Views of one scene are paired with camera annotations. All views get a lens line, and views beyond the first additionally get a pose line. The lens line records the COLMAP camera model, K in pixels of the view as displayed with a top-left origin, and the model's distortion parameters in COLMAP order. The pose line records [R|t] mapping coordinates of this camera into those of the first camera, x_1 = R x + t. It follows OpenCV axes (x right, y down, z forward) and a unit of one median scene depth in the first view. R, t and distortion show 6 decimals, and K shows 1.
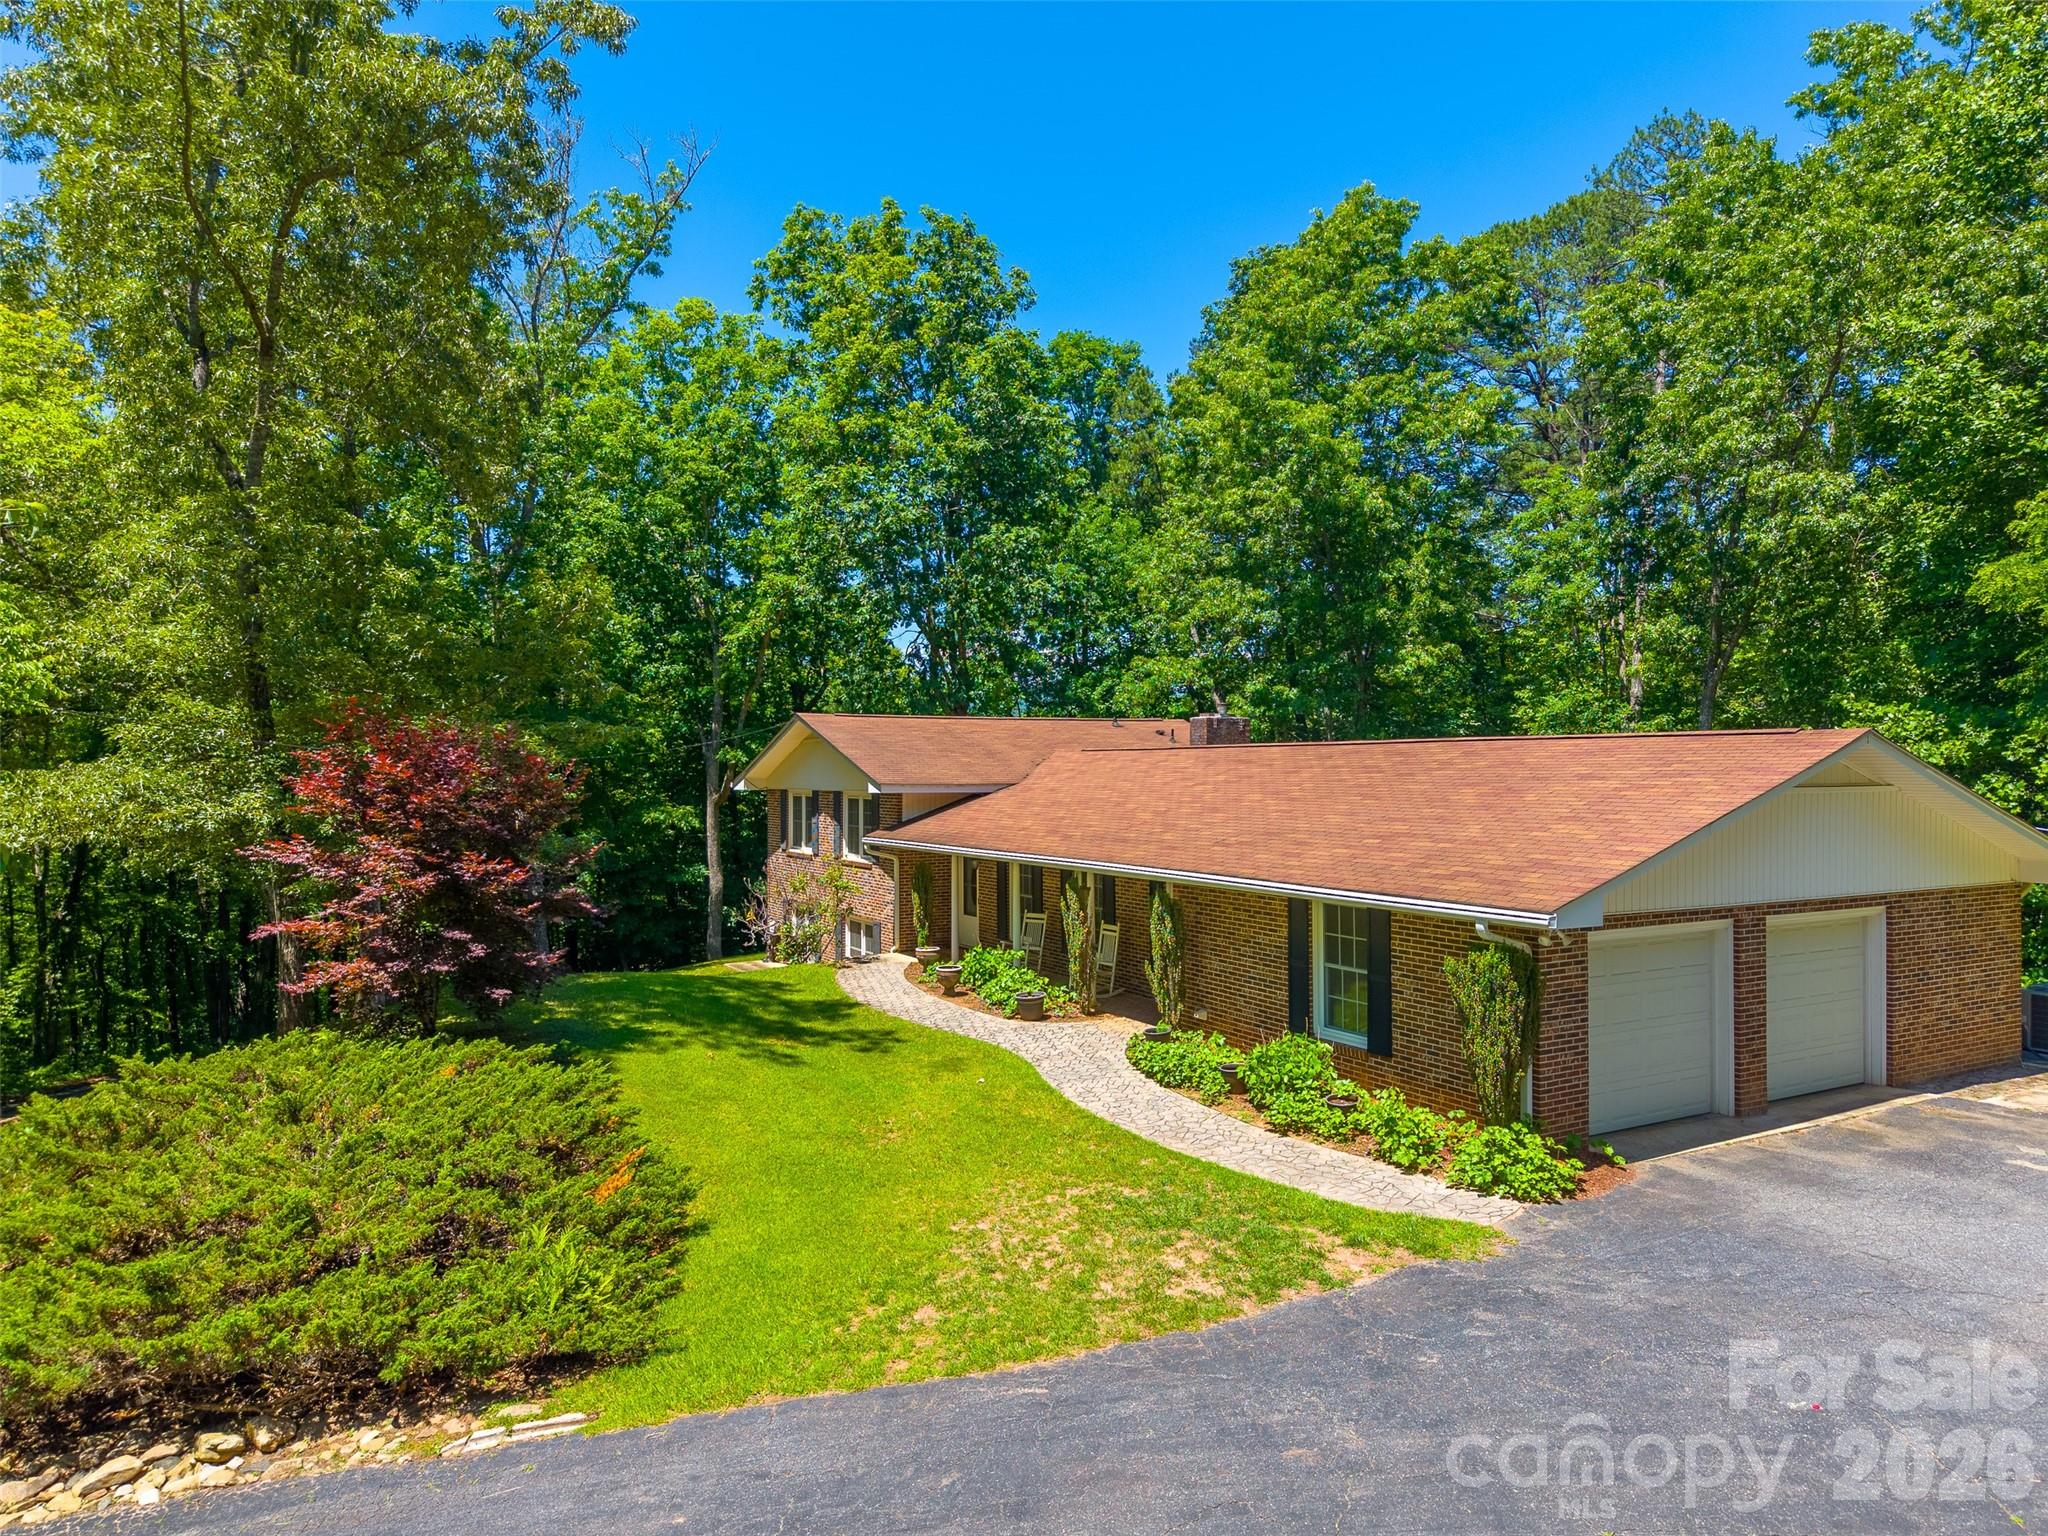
lens RADIAL K [[1366.9, 0, 1024.0], [0, 1366.9, 768.0], [0, 0, 1]] dist [0.006859, -0.001294]
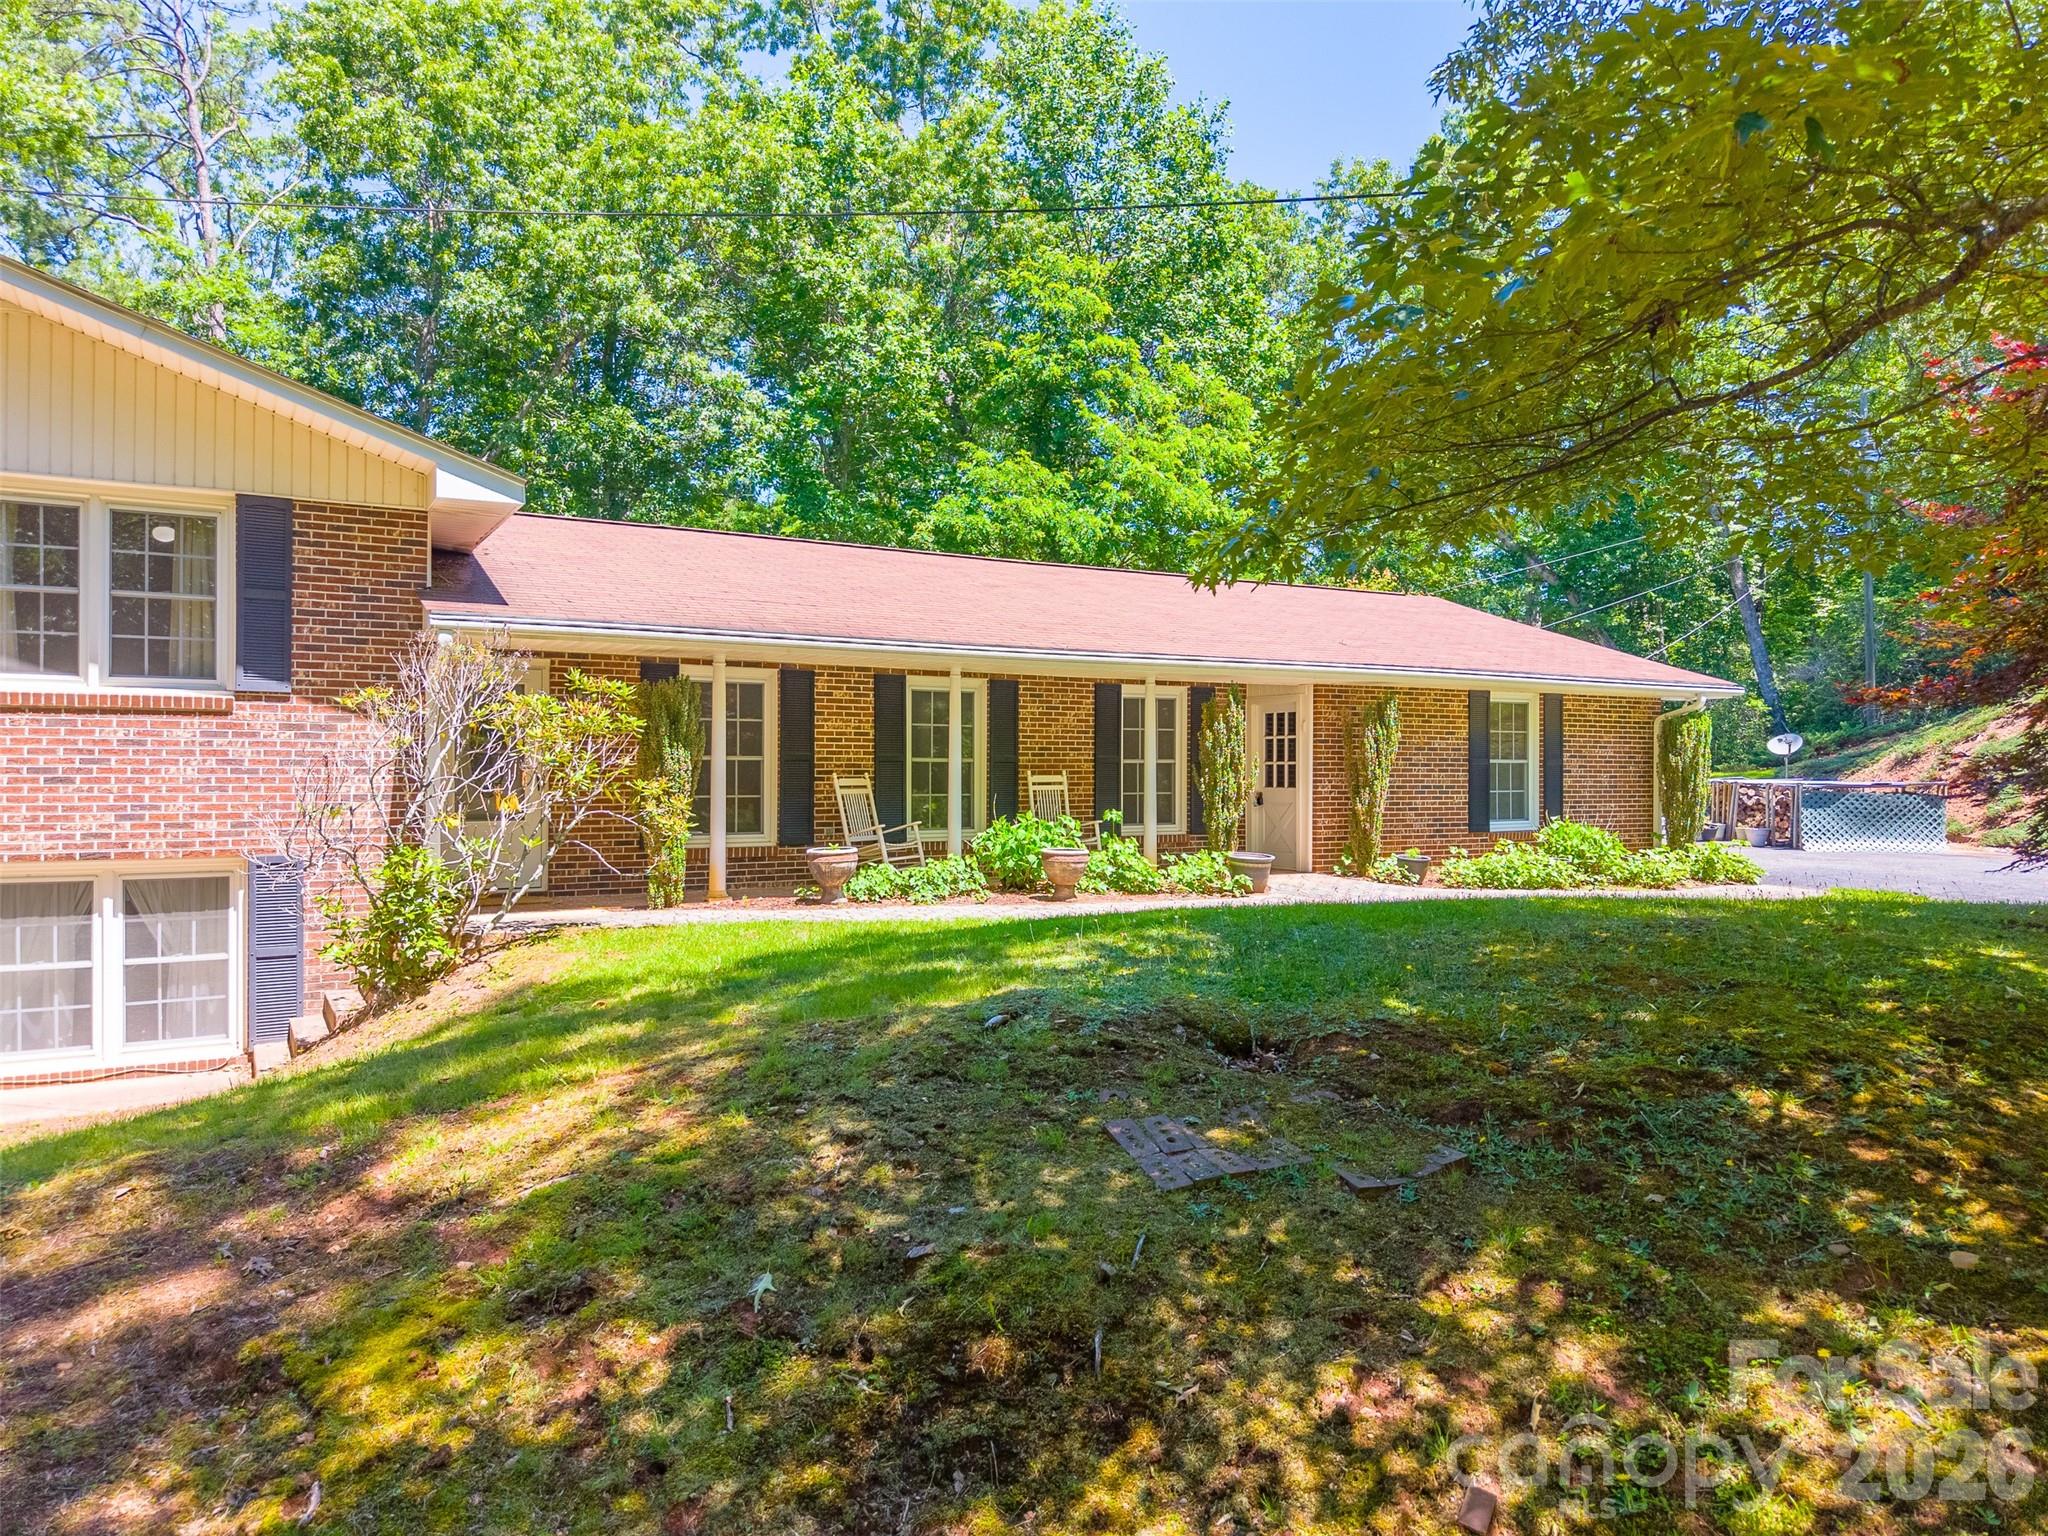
lens RADIAL K [[1368.4, 0, 1013.2], [0, 1368.4, 769.2], [0, 0, 1]] dist [0.024146, -0.026907]
pose [[-0.018660, 0.006748, 0.999803, -0.490337], [0.000394, 0.999977, -0.006742, 0.095306], [-0.999826, 0.000268, -0.018662, 0.836603]]
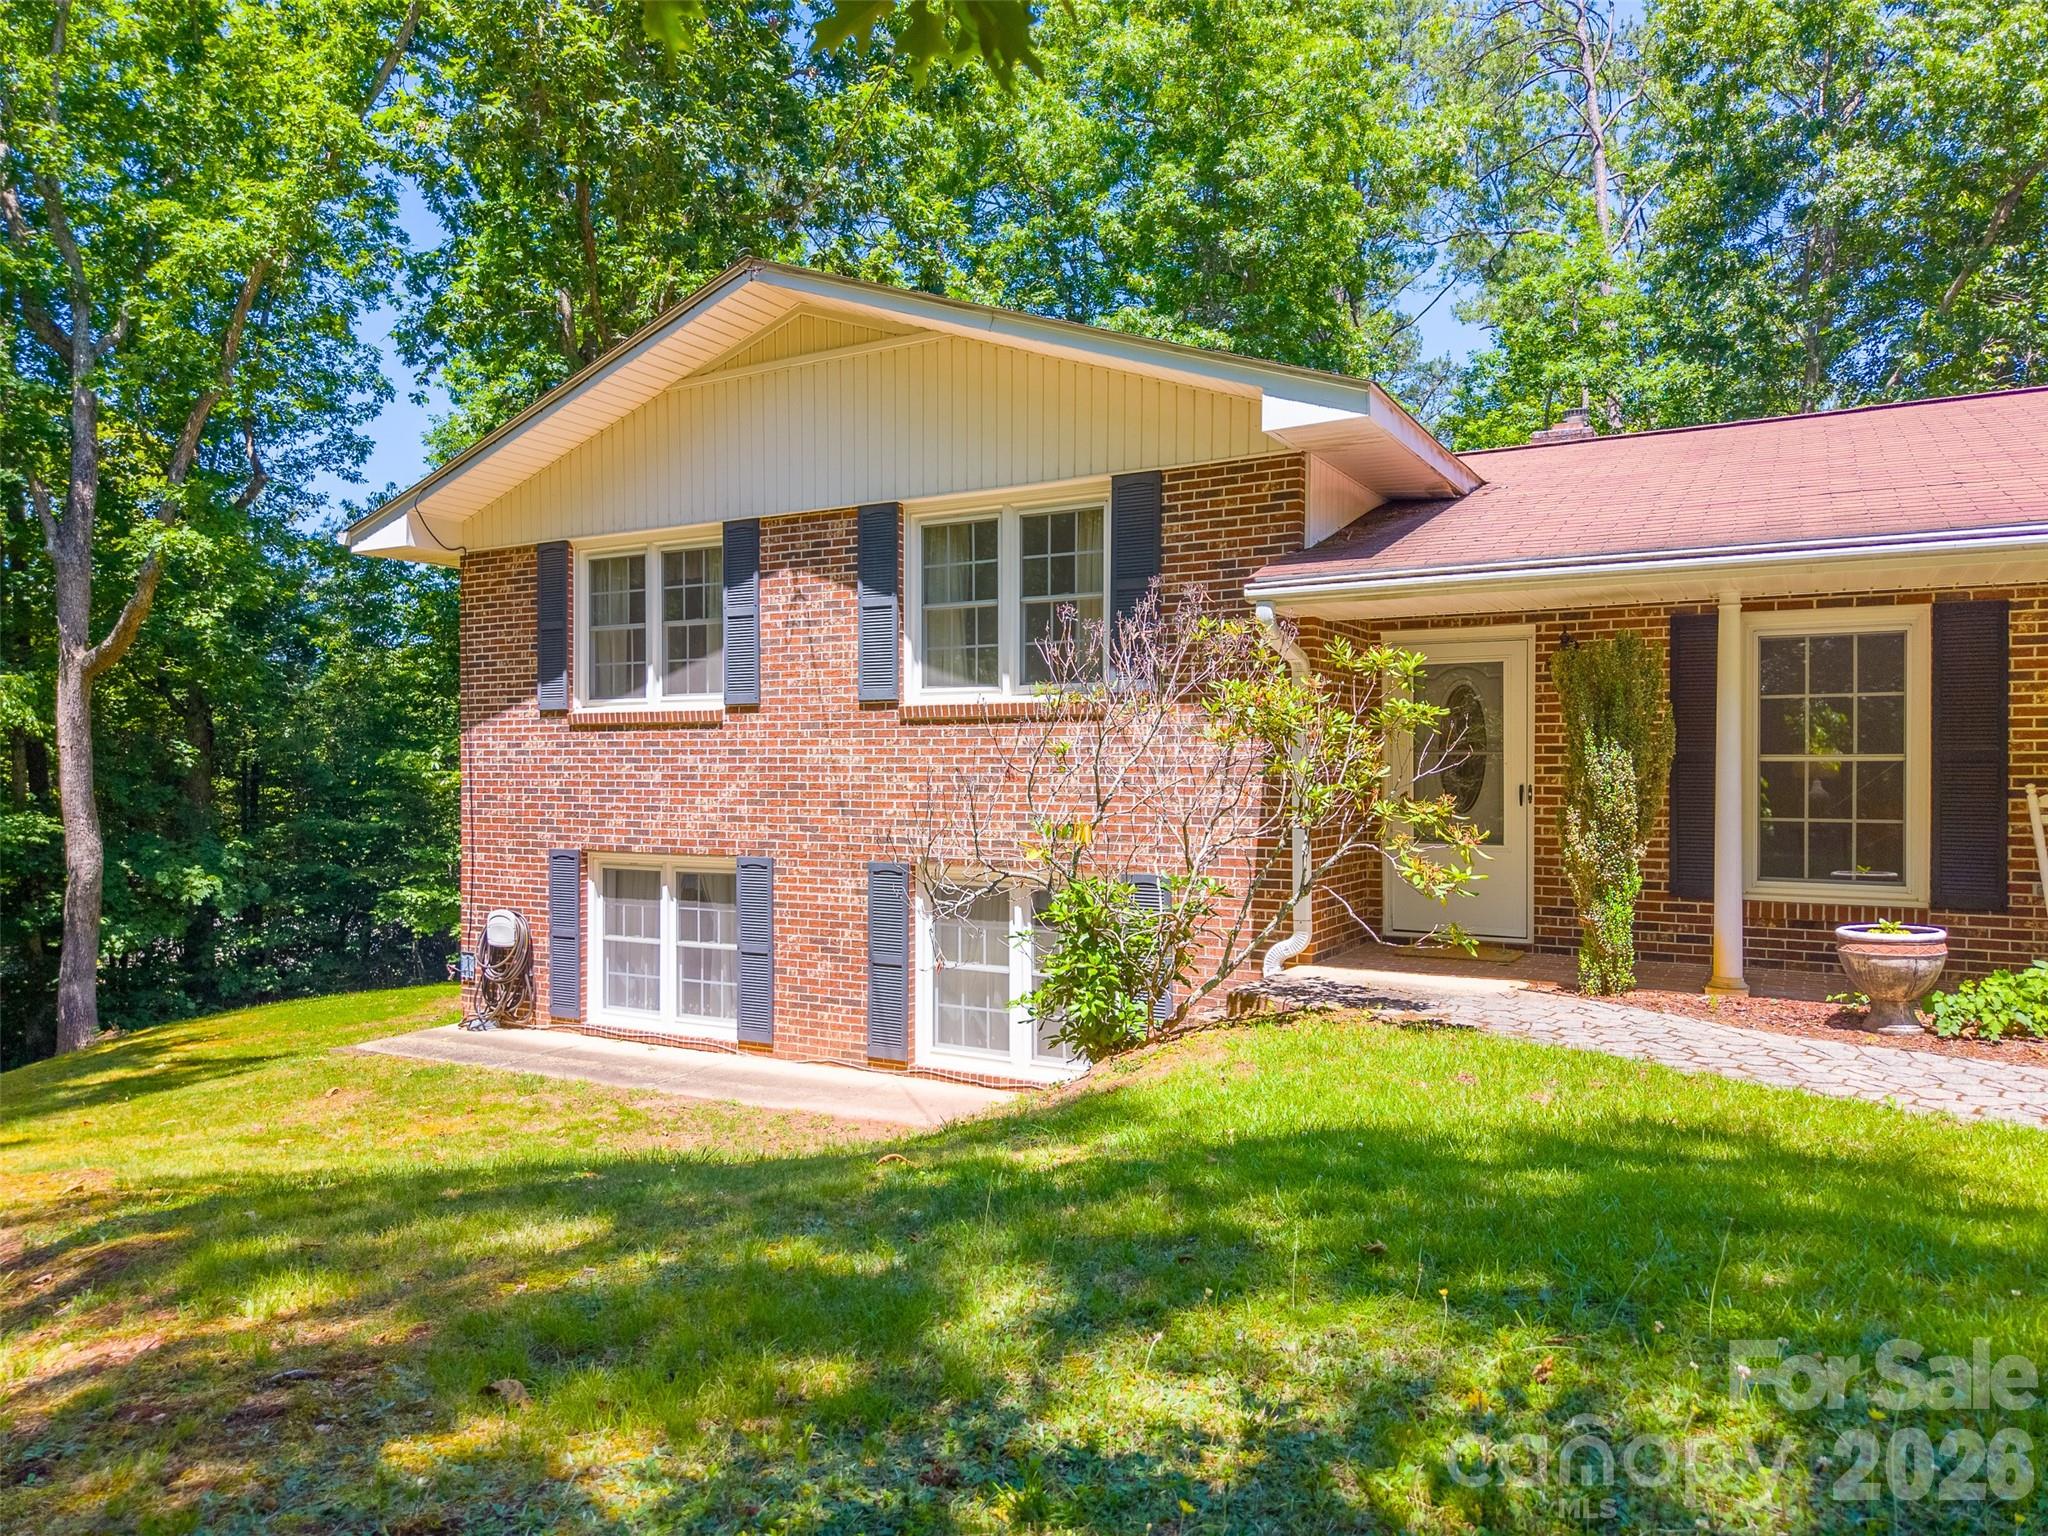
lens RADIAL K [[1358.3, 0, 1014.7], [0, 1358.3, 775.9], [0, 0, 1]] dist [0.039919, -0.047231]
pose [[0.862872, -0.001850, 0.505418, -0.305744], [-0.000865, 0.999986, 0.005136, 0.090476], [-0.505421, -0.004868, 0.862859, 0.761888]]
